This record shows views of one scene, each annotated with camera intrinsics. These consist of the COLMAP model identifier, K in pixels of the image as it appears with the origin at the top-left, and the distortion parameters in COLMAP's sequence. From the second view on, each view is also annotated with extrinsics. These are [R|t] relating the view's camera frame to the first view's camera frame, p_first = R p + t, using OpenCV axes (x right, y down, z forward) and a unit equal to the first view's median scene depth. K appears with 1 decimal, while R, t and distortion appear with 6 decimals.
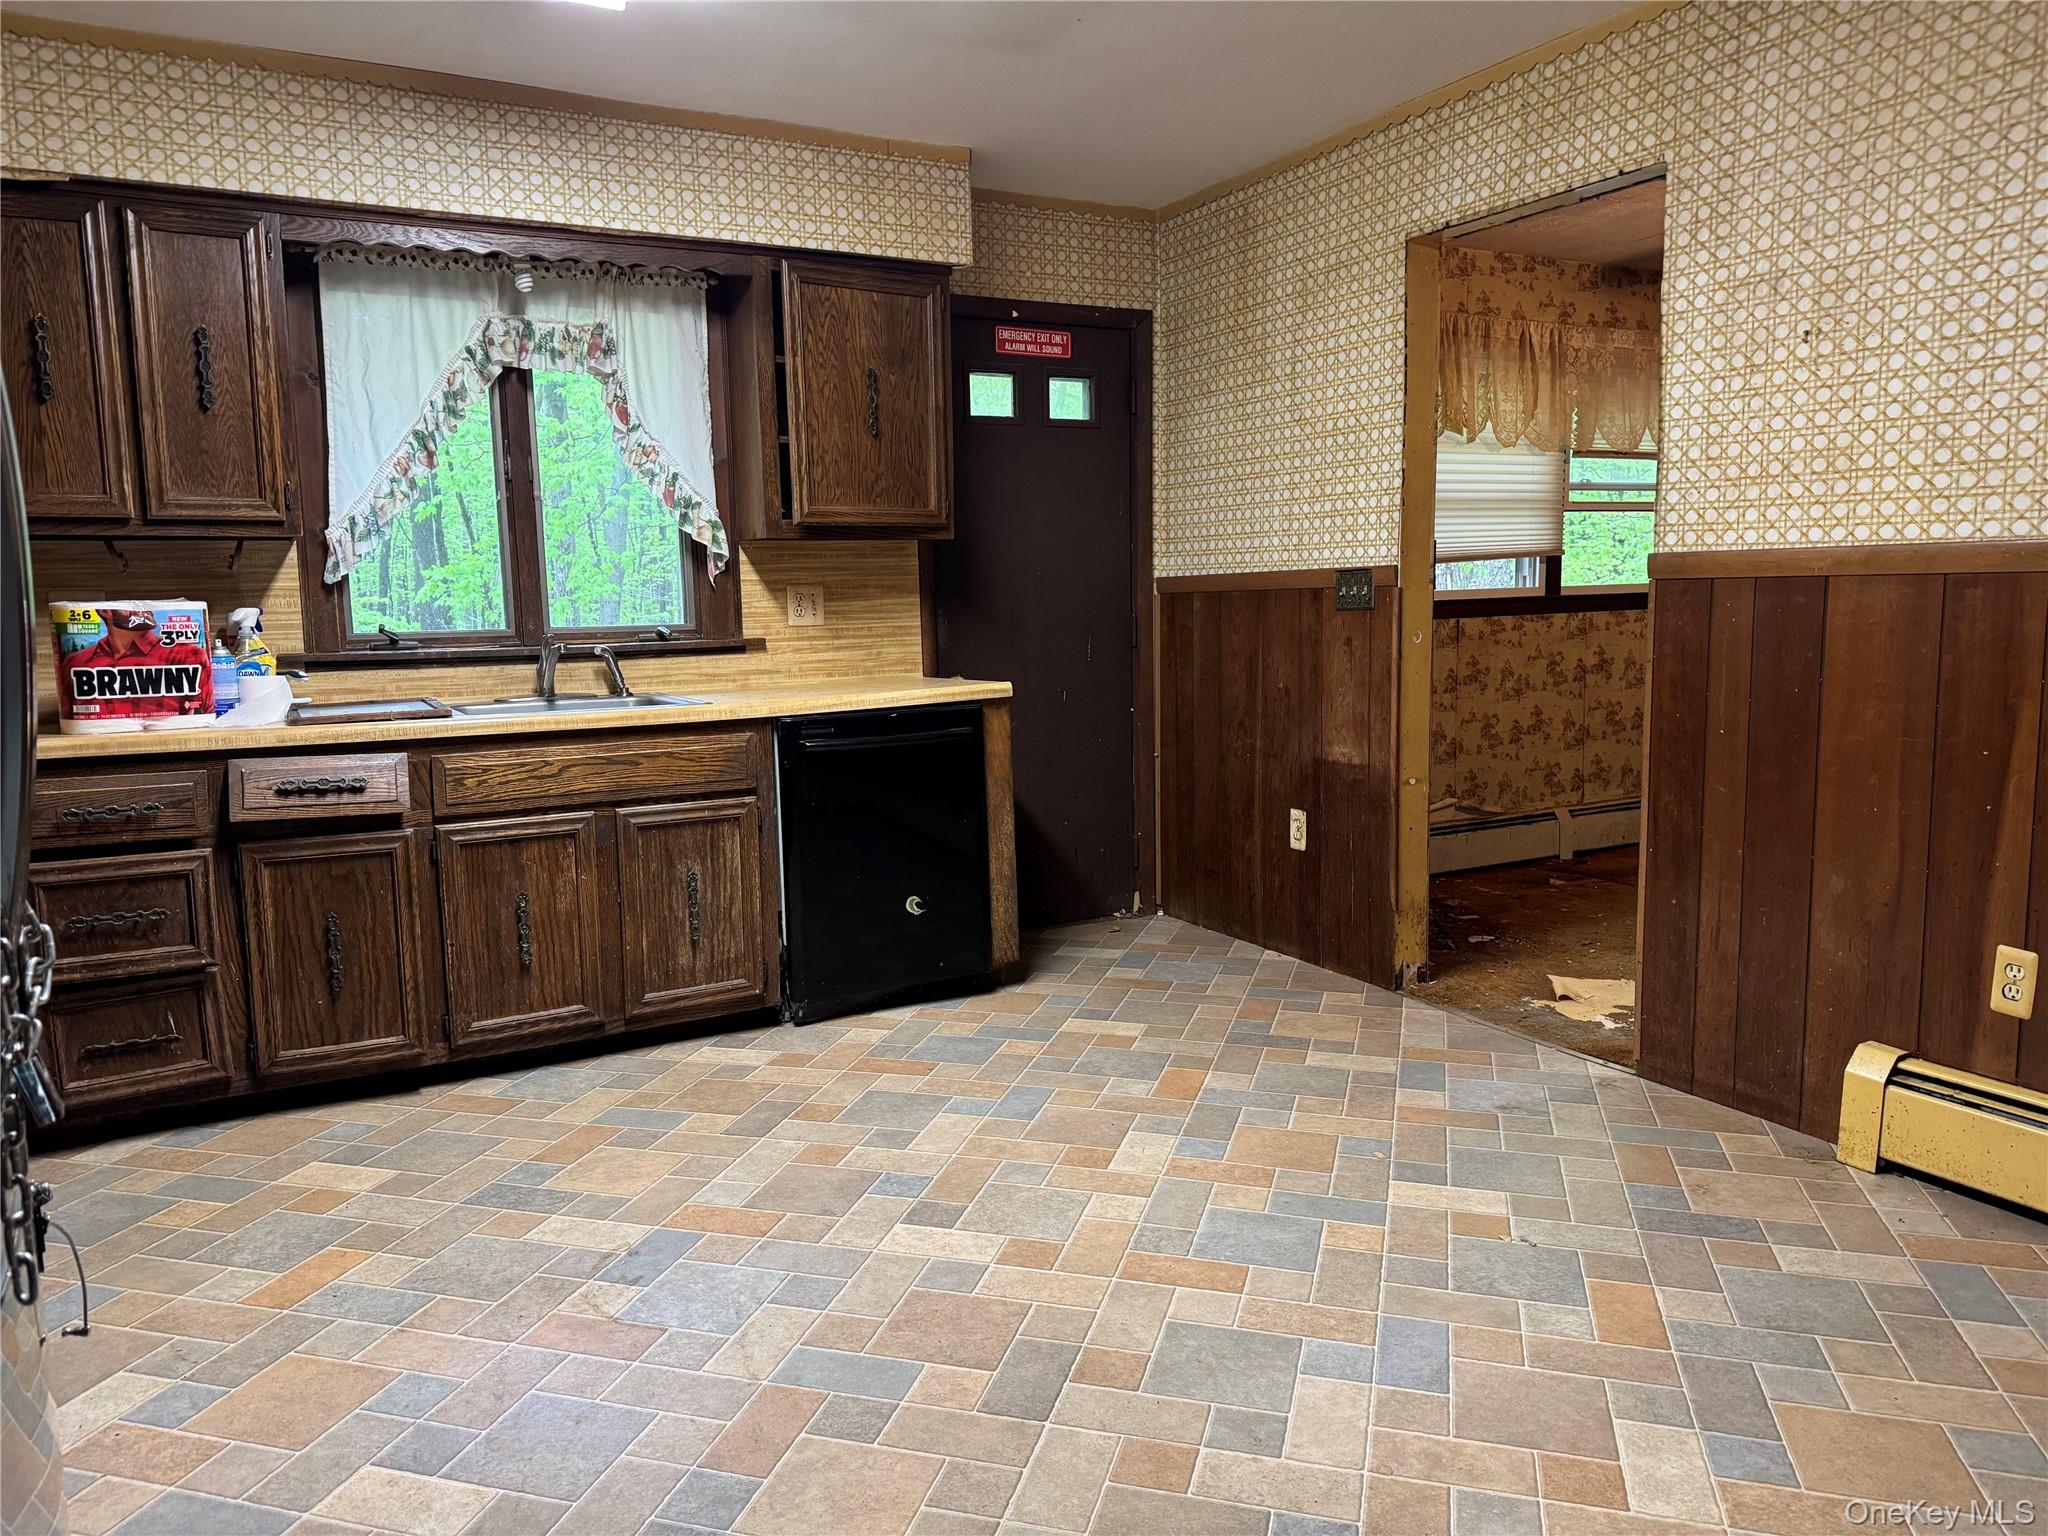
lens RADIAL K [[1422.0, 0, 1018.2], [0, 1422.0, 776.5], [0, 0, 1]] dist [0.183838, -0.360766]
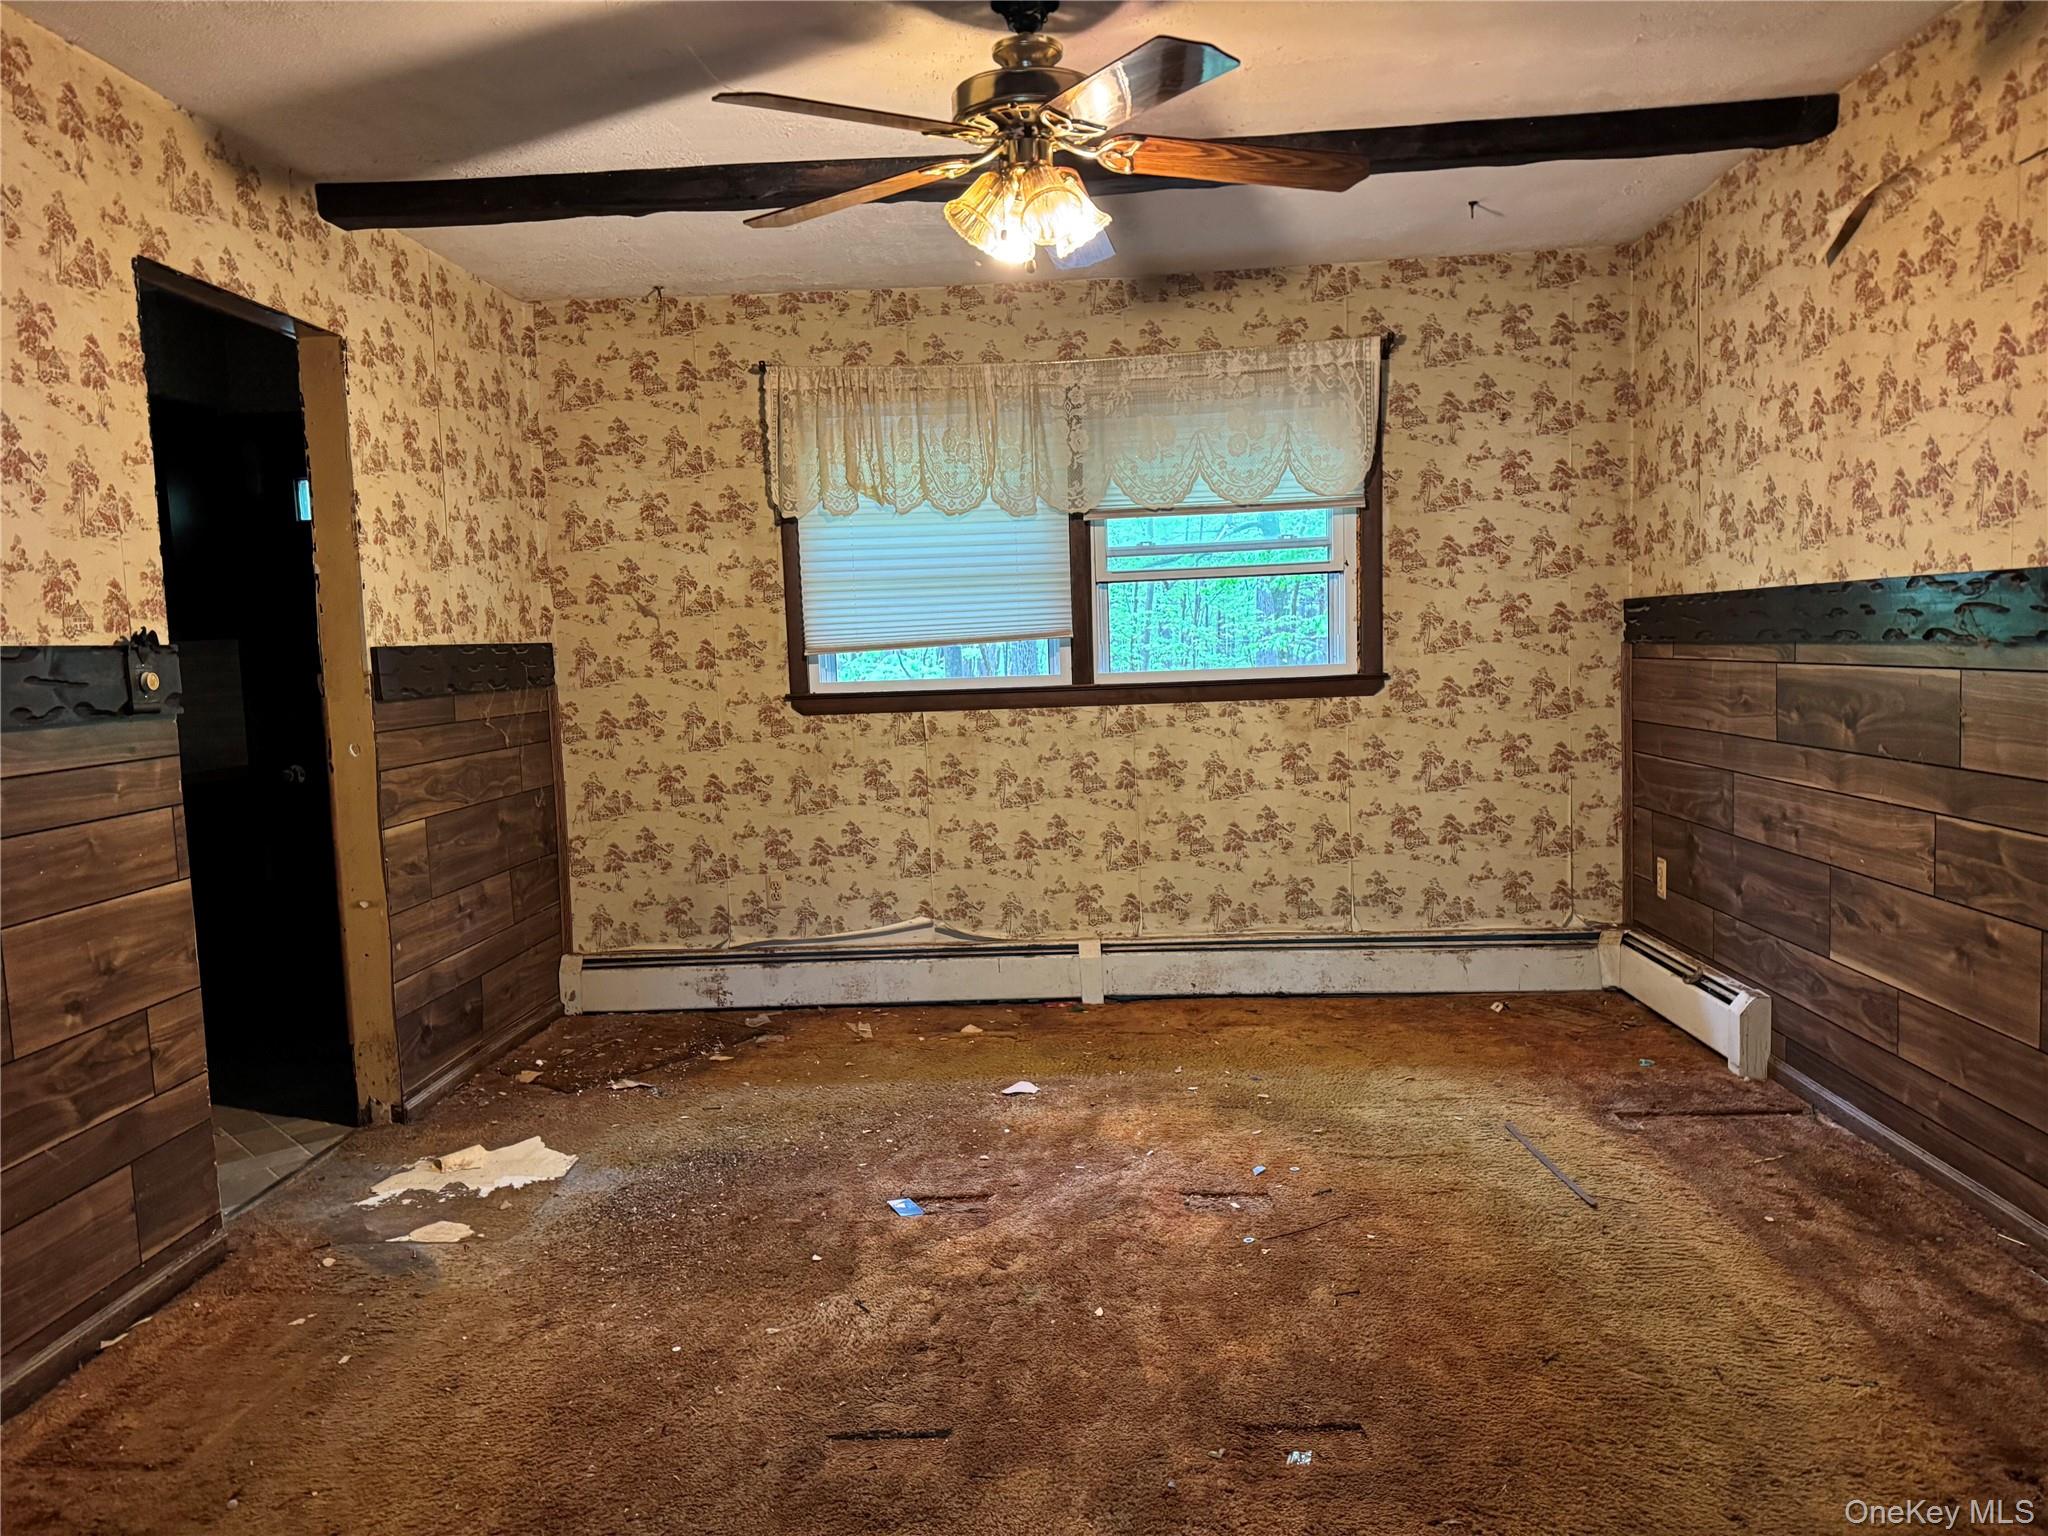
lens RADIAL K [[1422.0, 0, 1018.2], [0, 1422.0, 776.5], [0, 0, 1]] dist [0.183838, -0.360766]
pose [[0.850867, 0.042432, -0.523664, 0.793172], [-0.052542, 0.998609, -0.004456, -0.068632], [0.522747, 0.031306, 0.851913, 0.294978]]
